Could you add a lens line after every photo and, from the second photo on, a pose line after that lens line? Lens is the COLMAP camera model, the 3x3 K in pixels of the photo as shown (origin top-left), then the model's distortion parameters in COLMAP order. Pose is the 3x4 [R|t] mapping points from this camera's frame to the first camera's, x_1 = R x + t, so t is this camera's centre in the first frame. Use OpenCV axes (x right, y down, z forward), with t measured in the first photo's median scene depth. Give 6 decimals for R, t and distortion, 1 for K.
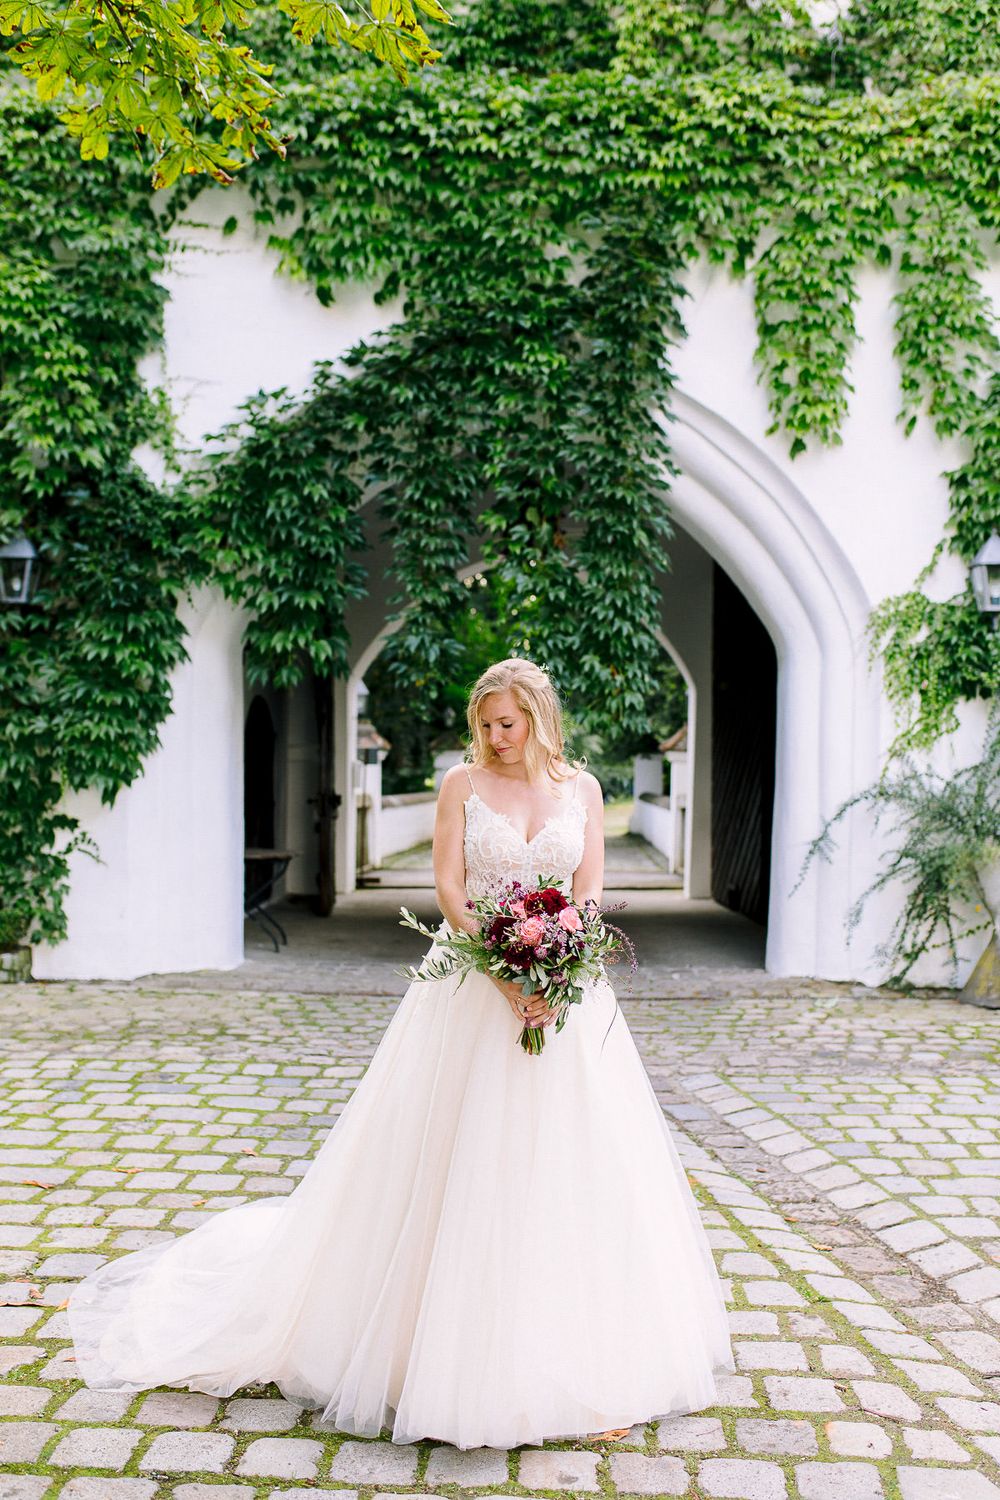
lens RADIAL K [[1307.9, 0, 484.6], [0, 1307.9, 755.3], [0, 0, 1]] dist [0.004376, 0.013615]
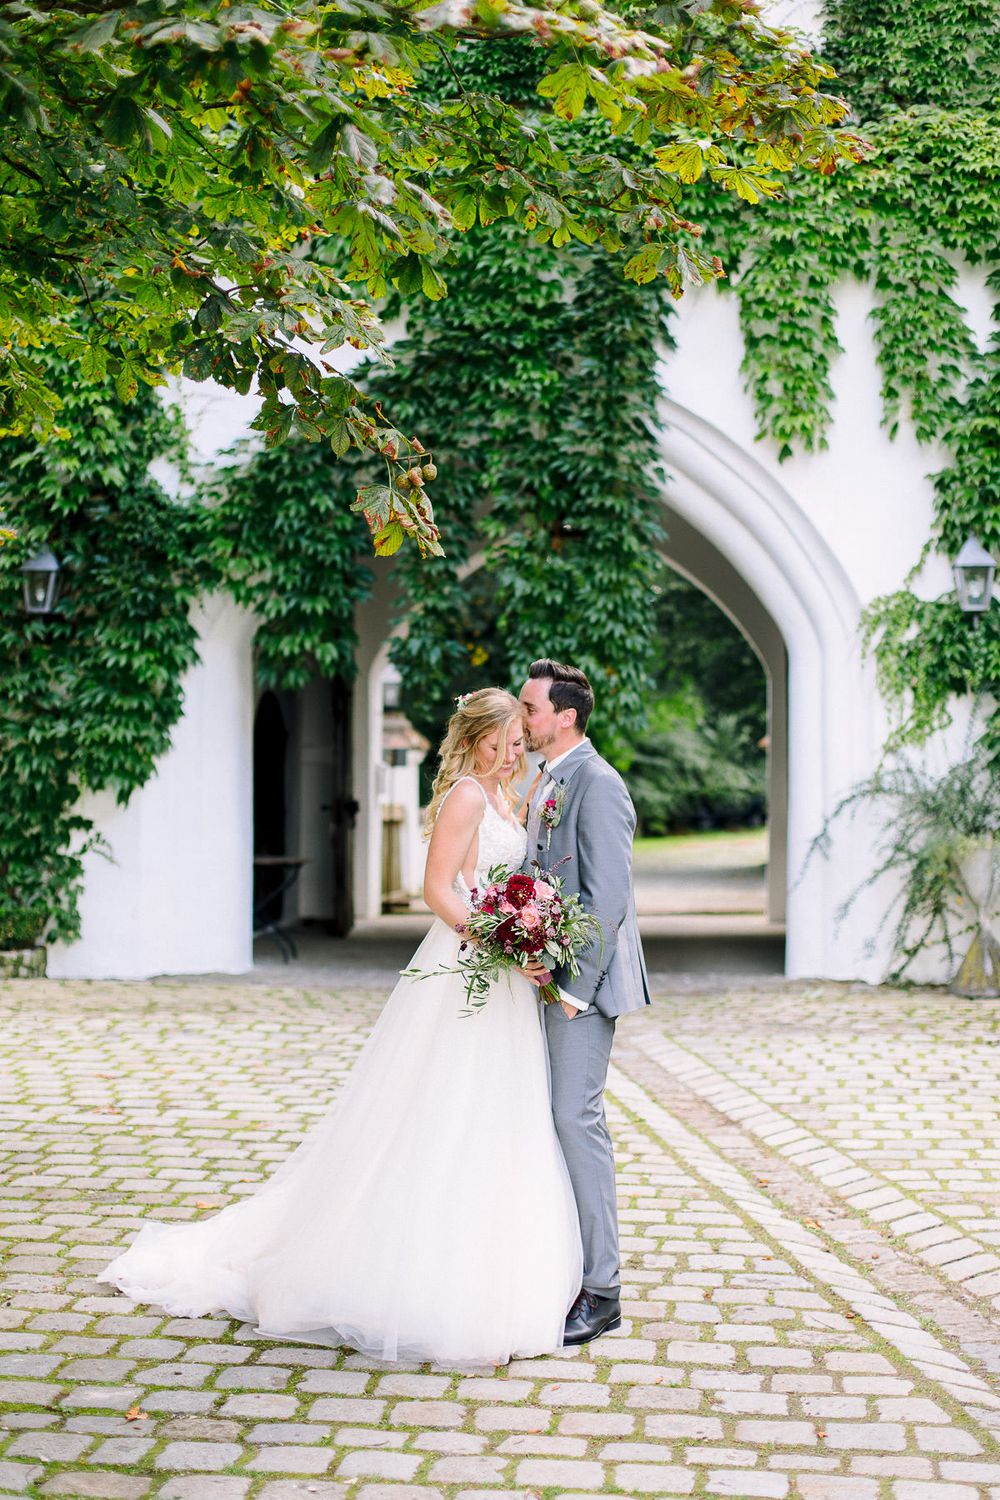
lens RADIAL K [[2357.9, 0, 501.6], [0, 2357.9, 490.4], [0, 0, 1]] dist [0.007164, -0.000022]
pose [[0.997300, -0.015382, -0.071799, 0.150032], [0.007220, 0.993616, -0.112586, 0.002395], [0.073073, 0.111764, 0.991045, -0.862279]]
